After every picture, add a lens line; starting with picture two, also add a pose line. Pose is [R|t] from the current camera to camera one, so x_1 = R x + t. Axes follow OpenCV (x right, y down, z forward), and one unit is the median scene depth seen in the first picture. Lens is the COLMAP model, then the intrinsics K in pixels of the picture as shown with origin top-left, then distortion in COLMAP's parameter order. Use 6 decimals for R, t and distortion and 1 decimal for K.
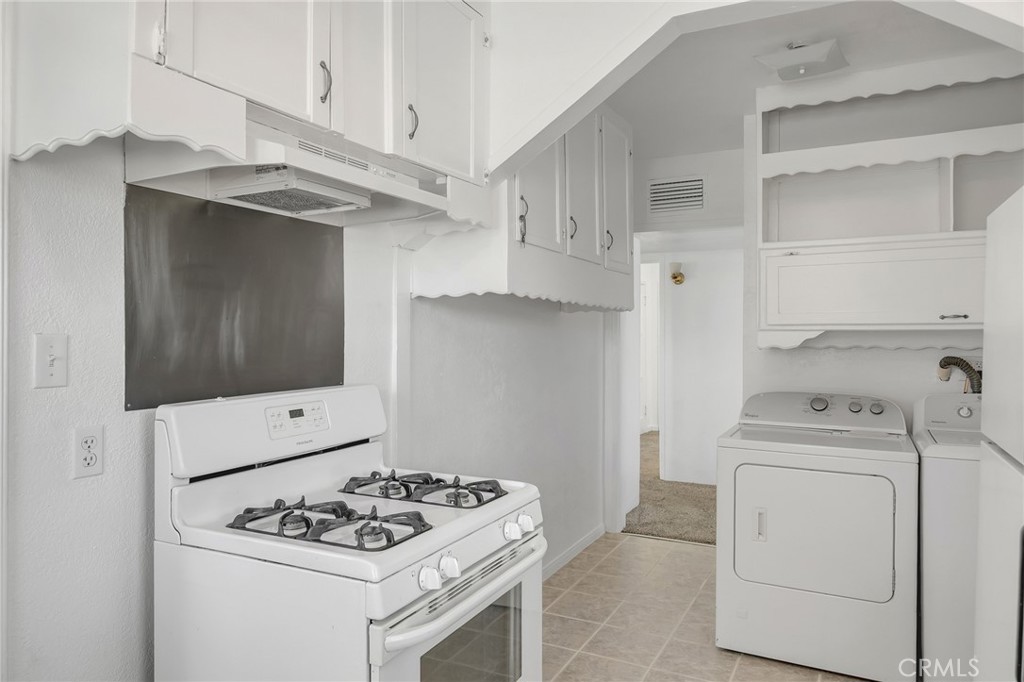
lens RADIAL K [[668.0, 0, 512.0], [0, 668.0, 341.0], [0, 0, 1]] dist [-0.001126, -0.000772]
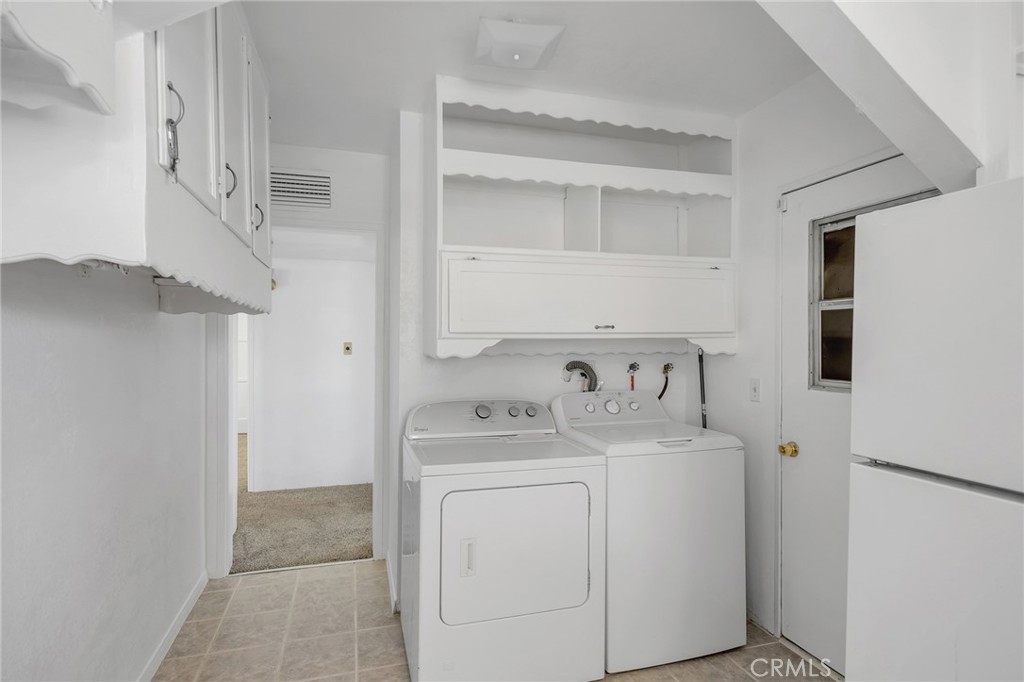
lens RADIAL K [[526.8, 0, 509.8], [0, 526.8, 344.0], [0, 0, 1]] dist [0.004845, 0.000236]
pose [[0.723814, -0.004563, 0.689980, -0.063267], [0.006844, 0.999976, -0.000567, -0.007122], [-0.689961, 0.005133, 0.723828, 0.405961]]
